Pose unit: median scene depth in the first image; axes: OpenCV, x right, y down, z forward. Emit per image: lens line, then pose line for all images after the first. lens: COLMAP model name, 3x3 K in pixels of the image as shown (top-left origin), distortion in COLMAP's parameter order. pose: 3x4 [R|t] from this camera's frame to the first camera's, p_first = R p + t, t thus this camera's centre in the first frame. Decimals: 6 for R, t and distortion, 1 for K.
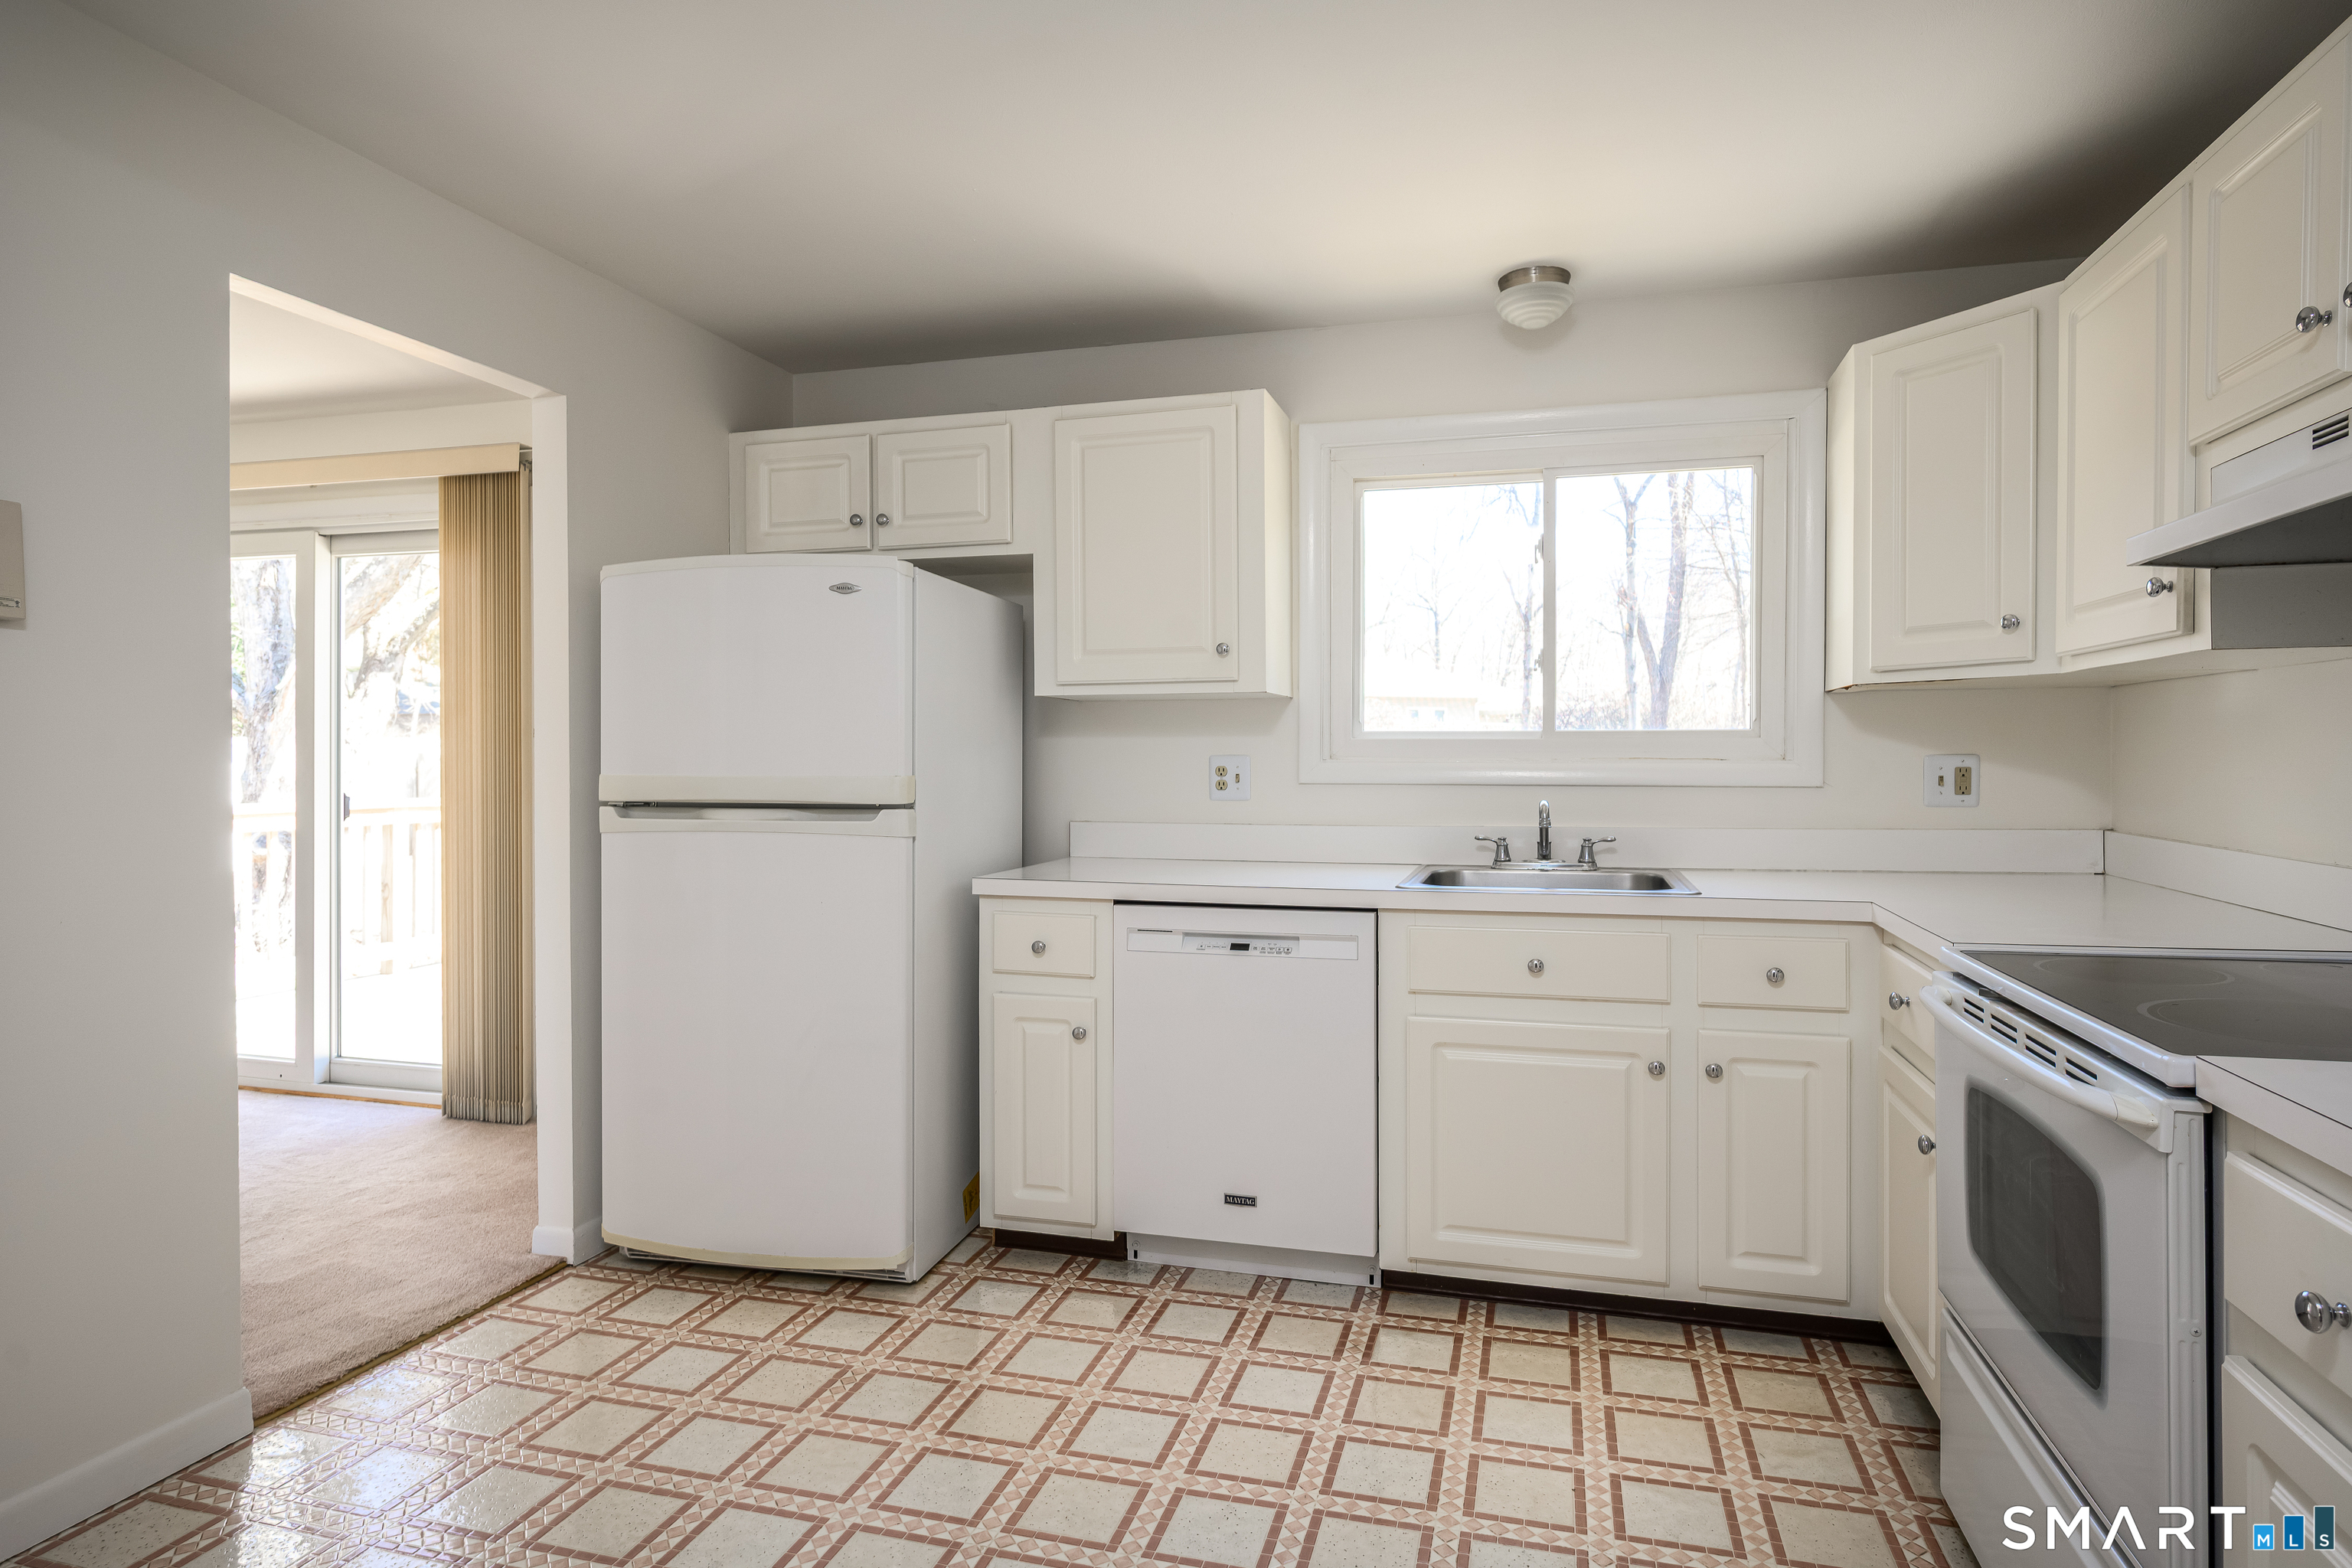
lens RADIAL K [[1203.5, 0, 1113.2], [0, 1203.5, 760.5], [0, 0, 1]] dist [-0.004087, -0.000655]
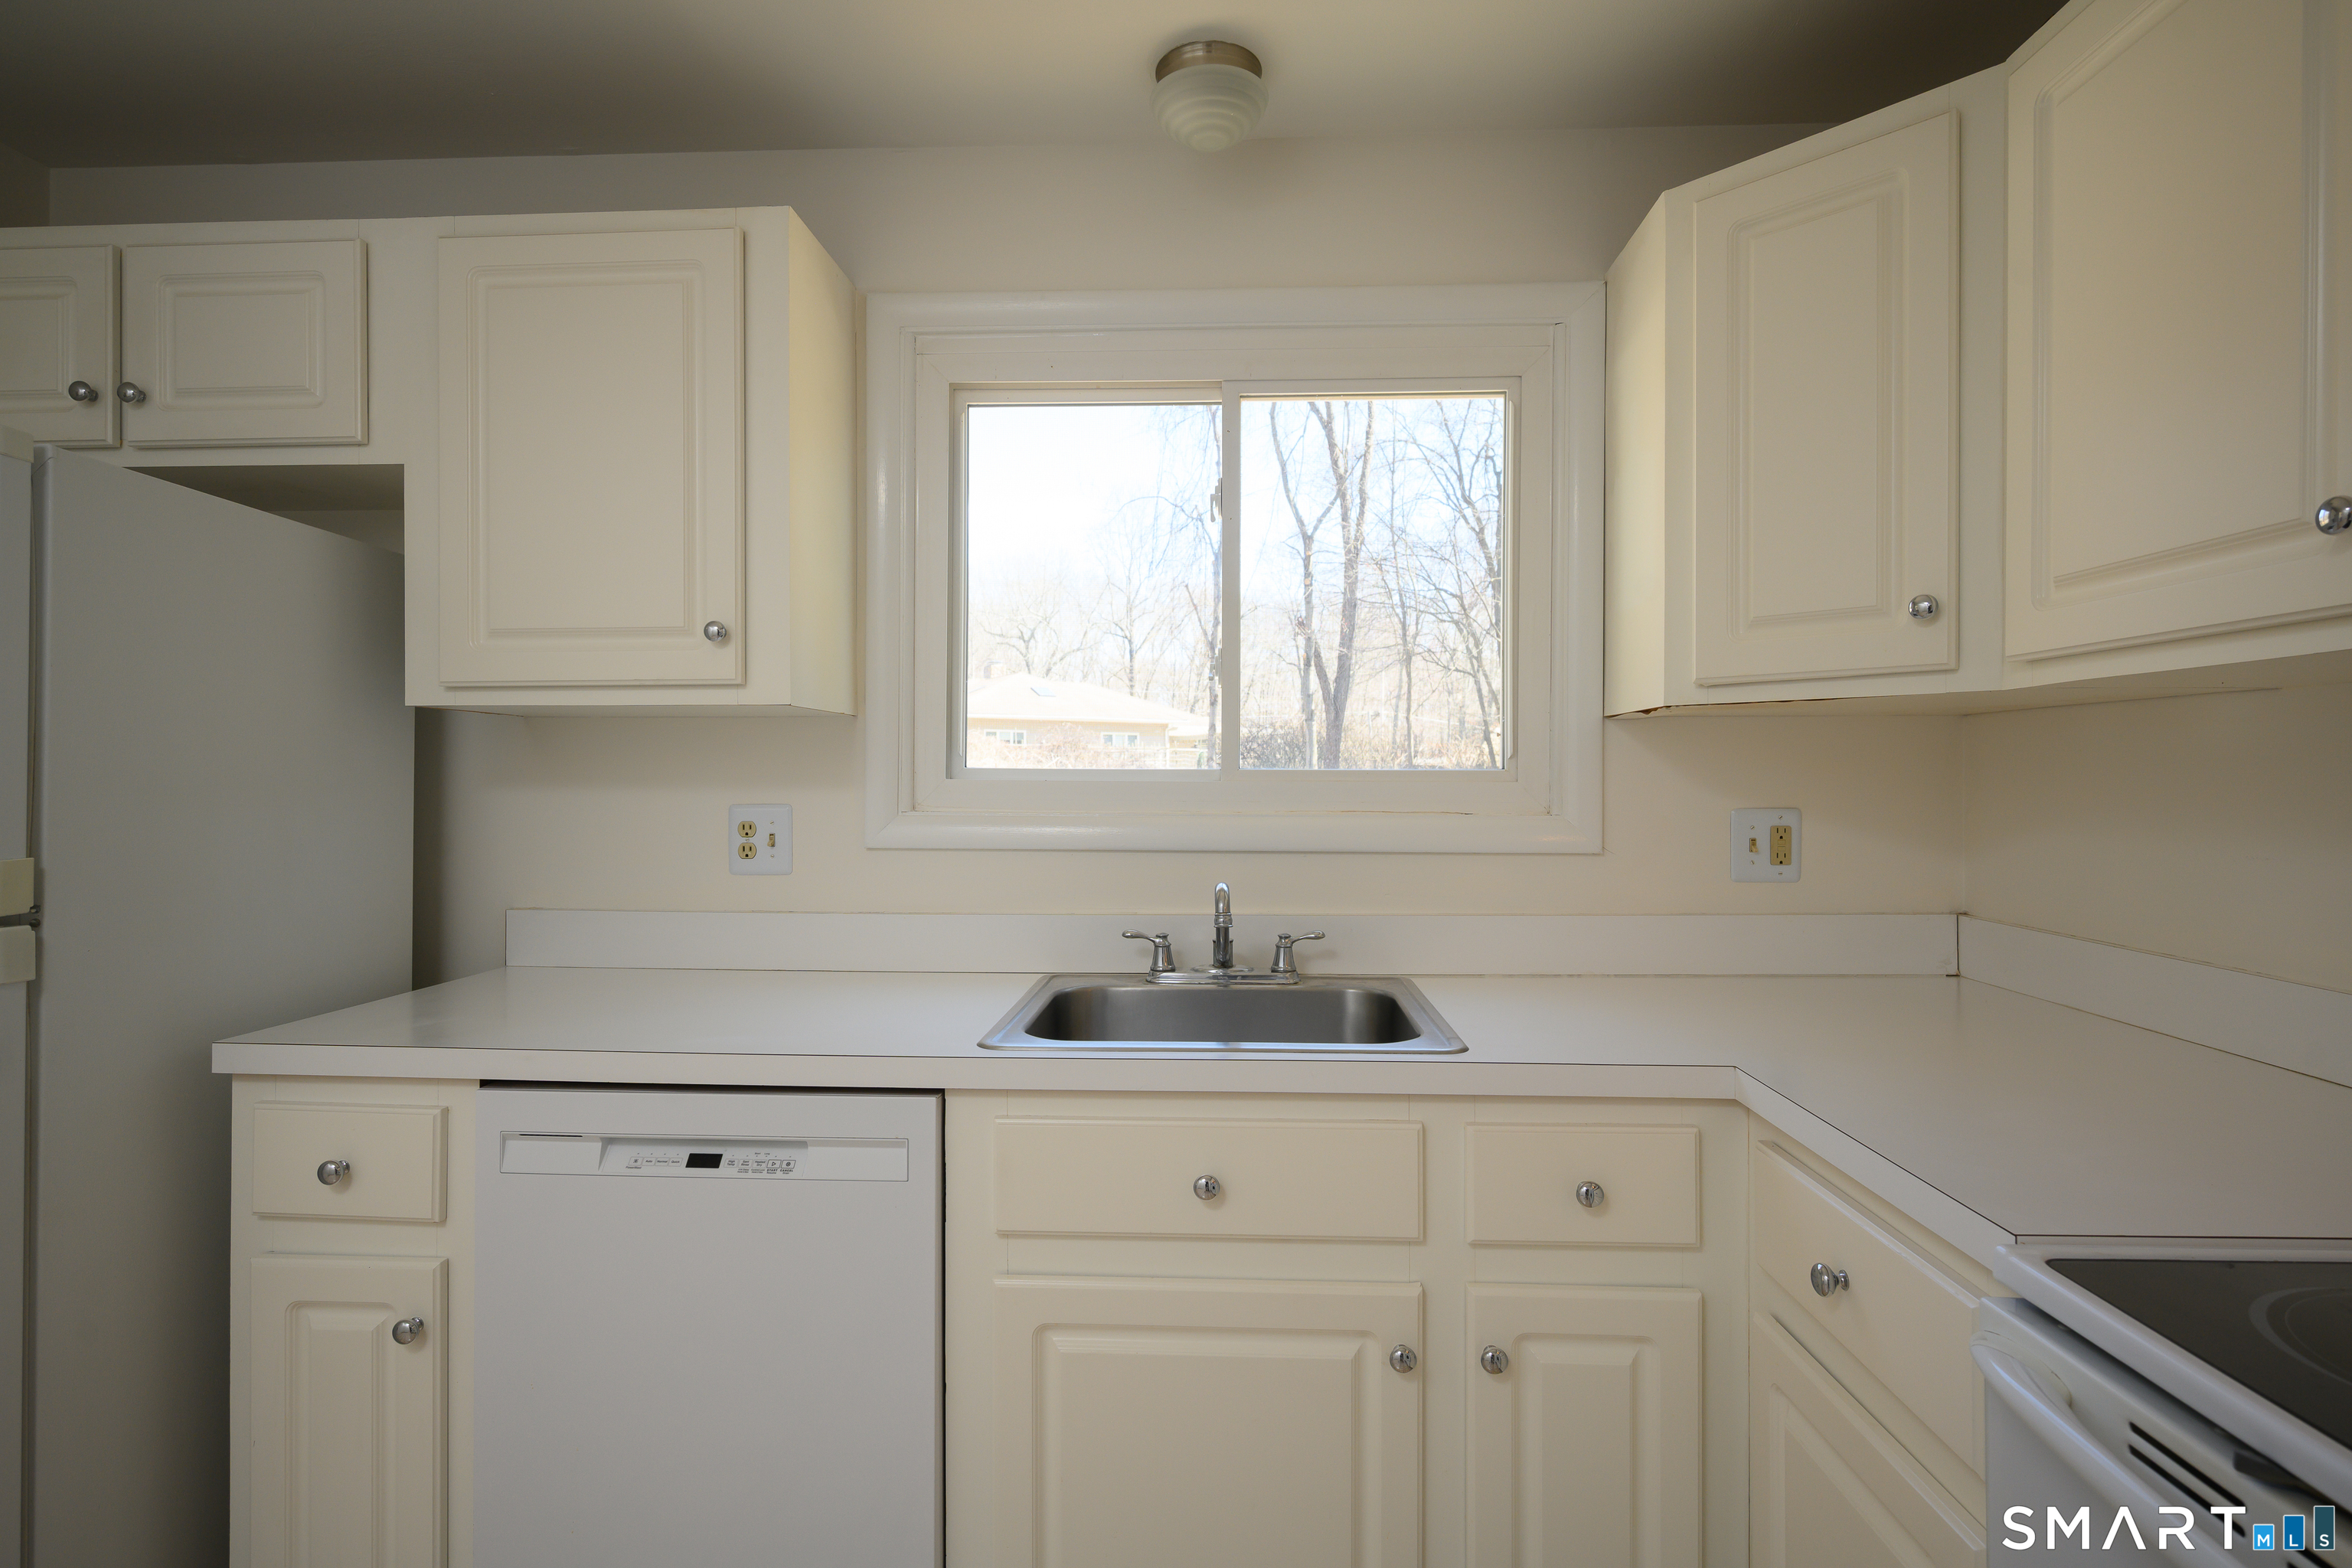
lens RADIAL K [[1203.5, 0, 1176.0], [0, 1203.5, 784.0], [0, 0, 1]] dist [-0.000107, 0.000122]
pose [[0.955418, -0.001164, 0.295255, 0.141001], [0.001155, 0.999999, 0.000205, -0.017689], [-0.295255, 0.000145, 0.955418, 0.382467]]
